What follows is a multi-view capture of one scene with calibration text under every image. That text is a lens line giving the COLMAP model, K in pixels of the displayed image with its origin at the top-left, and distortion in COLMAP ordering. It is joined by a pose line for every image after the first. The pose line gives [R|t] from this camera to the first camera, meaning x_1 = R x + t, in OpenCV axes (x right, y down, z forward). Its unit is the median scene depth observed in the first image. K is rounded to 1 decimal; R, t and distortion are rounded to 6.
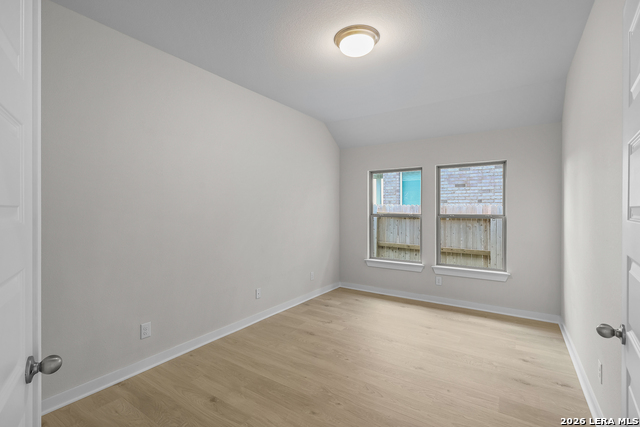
lens RADIAL K [[294.8, 0, 320.4], [0, 294.8, 211.2], [0, 0, 1]] dist [-0.002832, 0.001152]
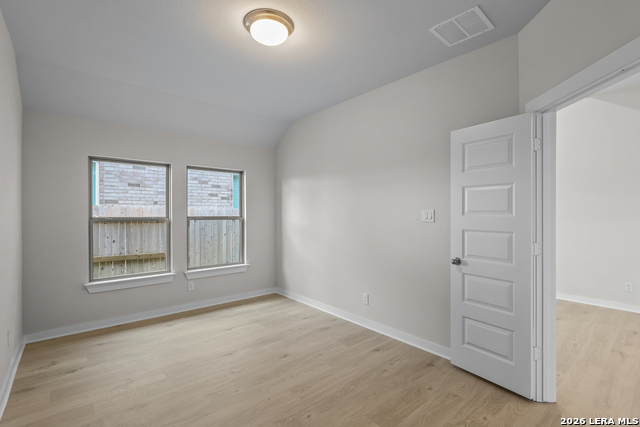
lens RADIAL K [[294.8, 0, 319.7], [0, 294.8, 212.8], [0, 0, 1]] dist [-0.002832, 0.001152]
pose [[0.272064, -0.002685, 0.962275, -0.381712], [0.003668, 0.999992, 0.001753, -0.001614], [-0.962272, 0.003053, 0.272072, 0.320134]]
